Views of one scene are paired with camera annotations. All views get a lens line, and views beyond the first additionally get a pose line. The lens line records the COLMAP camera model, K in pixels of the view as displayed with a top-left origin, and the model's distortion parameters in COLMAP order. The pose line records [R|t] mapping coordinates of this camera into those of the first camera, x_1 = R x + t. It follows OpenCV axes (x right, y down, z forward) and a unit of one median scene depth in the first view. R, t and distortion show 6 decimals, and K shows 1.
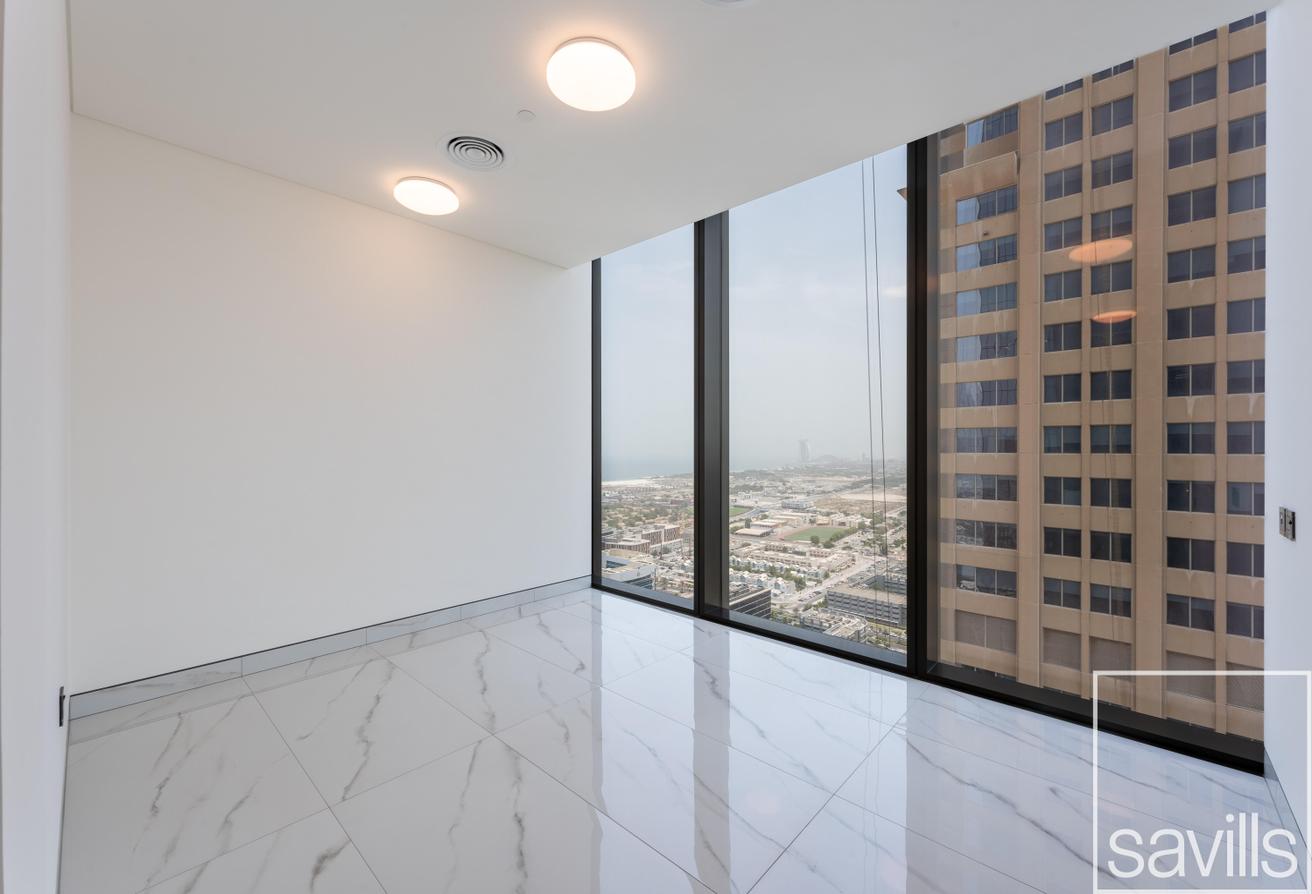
lens RADIAL K [[534.6, 0, 659.0], [0, 534.6, 451.1], [0, 0, 1]] dist [0.007514, 0.000305]
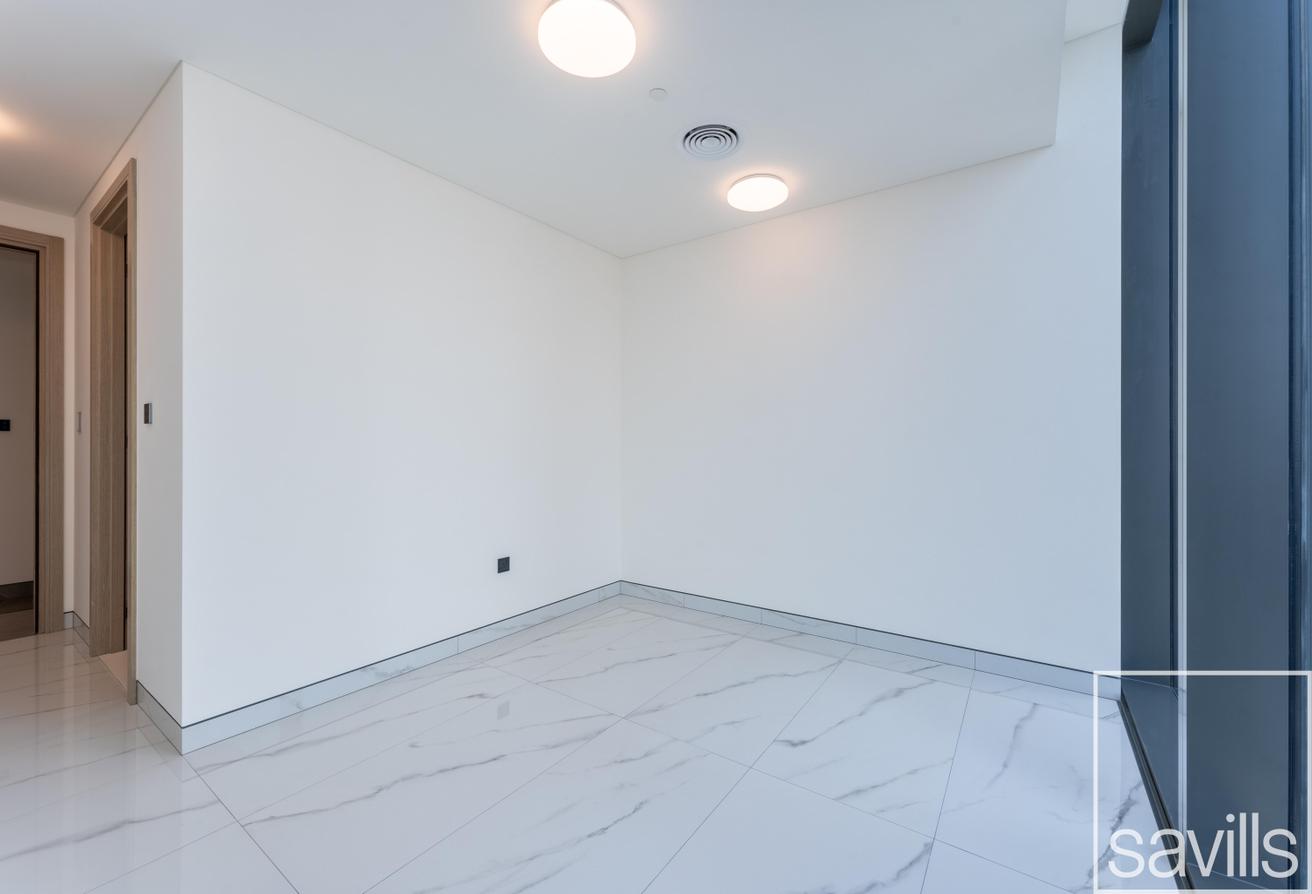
lens RADIAL K [[534.6, 0, 659.5], [0, 534.6, 449.1], [0, 0, 1]] dist [0.007514, 0.000305]
pose [[0.105820, 0.005089, -0.994372, 0.431492], [-0.007885, 0.999960, 0.004278, 0.001122], [0.994354, 0.007388, 0.105856, 0.565483]]
